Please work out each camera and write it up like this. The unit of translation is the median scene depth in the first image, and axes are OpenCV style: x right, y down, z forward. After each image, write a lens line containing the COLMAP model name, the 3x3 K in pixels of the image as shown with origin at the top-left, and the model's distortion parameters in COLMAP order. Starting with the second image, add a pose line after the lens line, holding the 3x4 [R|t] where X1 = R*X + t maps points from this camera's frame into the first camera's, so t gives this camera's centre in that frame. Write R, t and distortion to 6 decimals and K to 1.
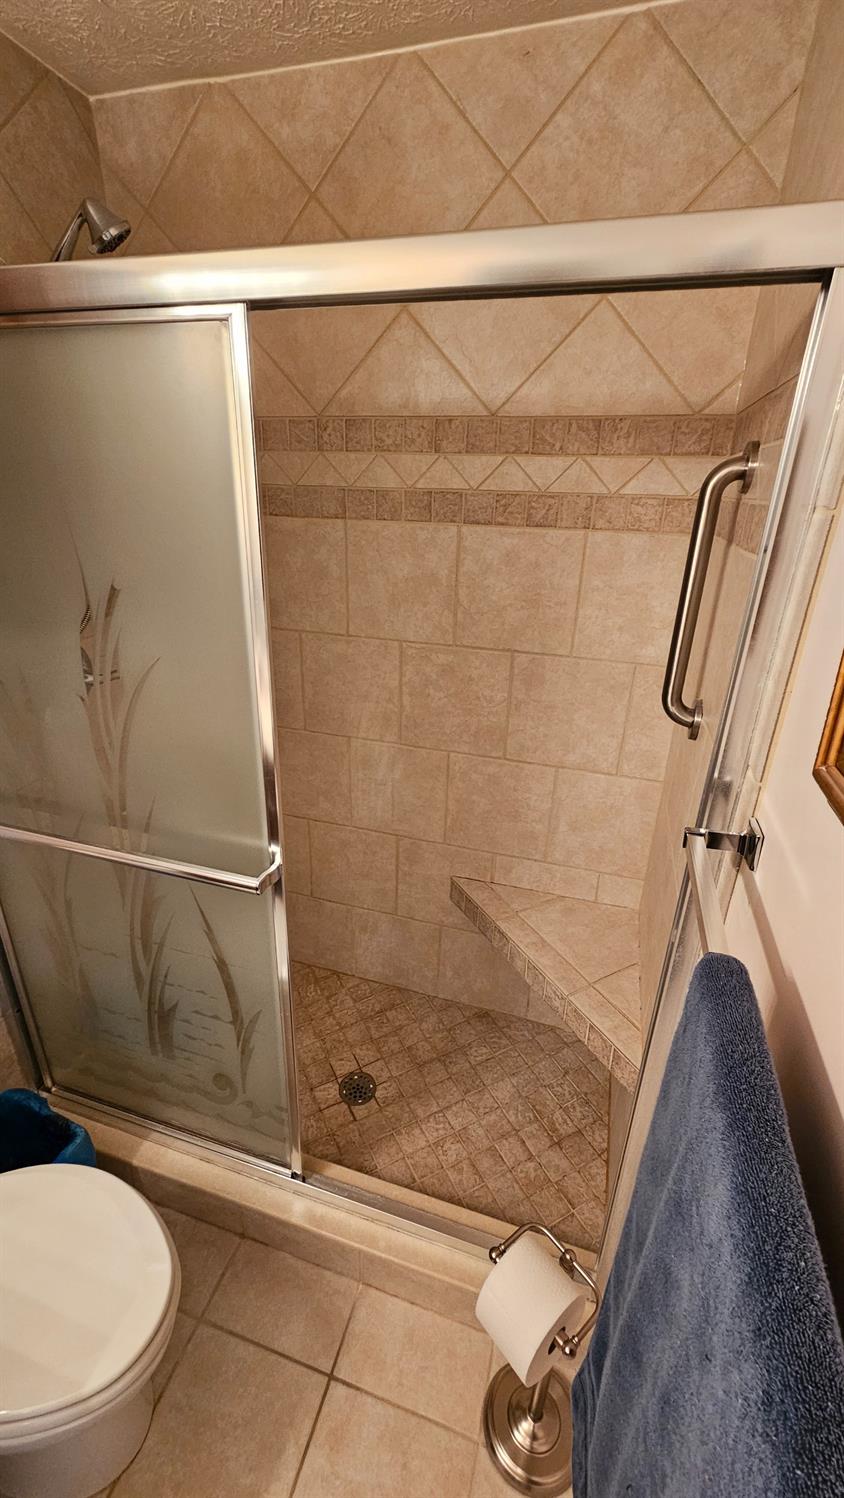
lens RADIAL K [[617.5, 0, 417.7], [0, 617.5, 745.6], [0, 0, 1]] dist [0.003151, 0.001121]
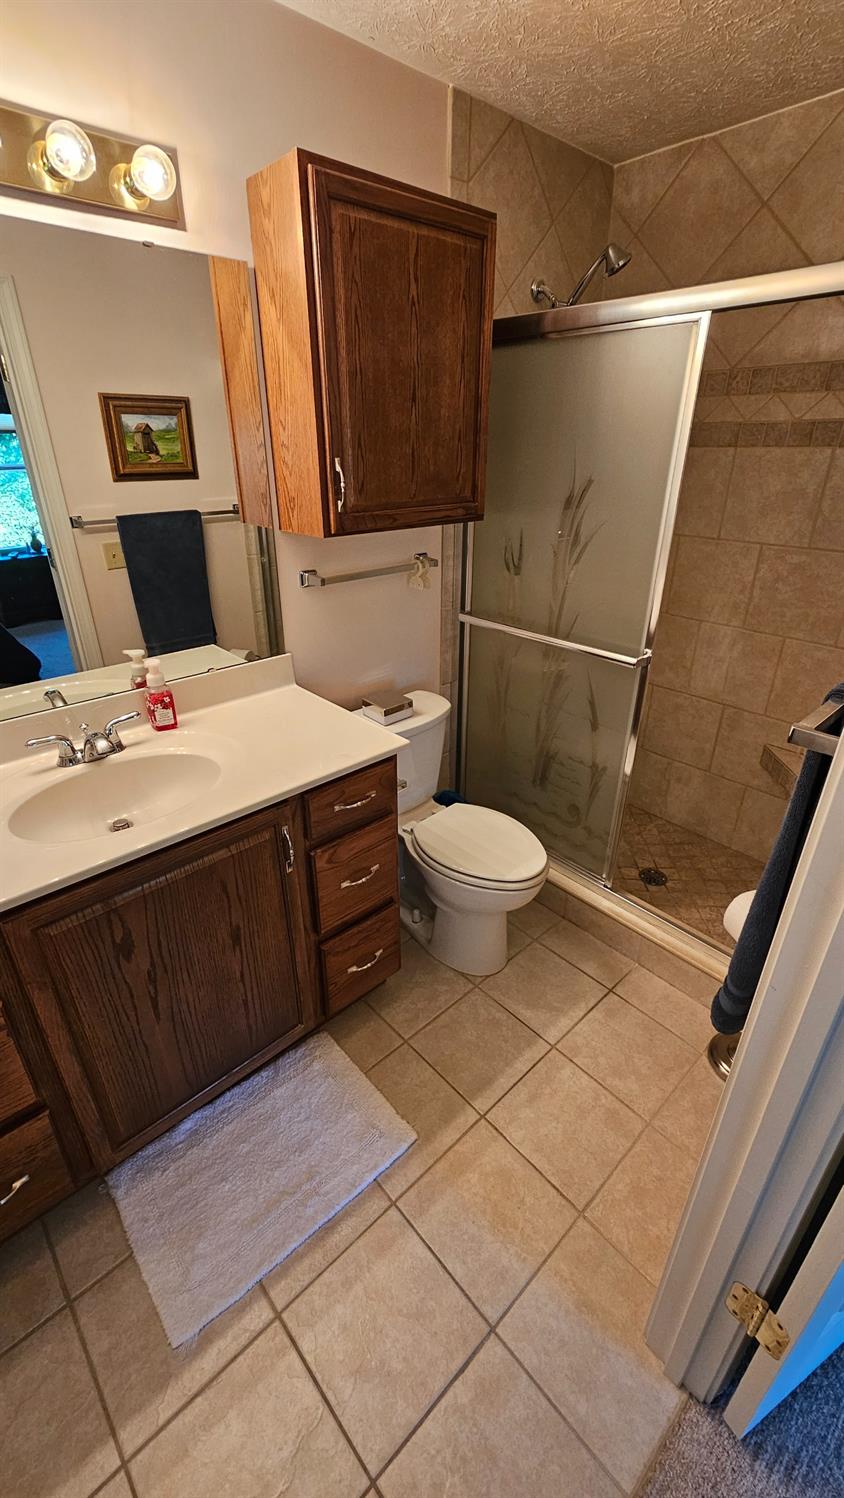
lens RADIAL K [[617.5, 0, 420.5], [0, 617.5, 744.2], [0, 0, 1]] dist [0.003151, 0.001121]
pose [[0.863151, 0.196602, -0.465101, 0.041467], [-0.172616, 0.980483, 0.094112, 0.252208], [0.474526, -0.000949, 0.880241, -0.496130]]
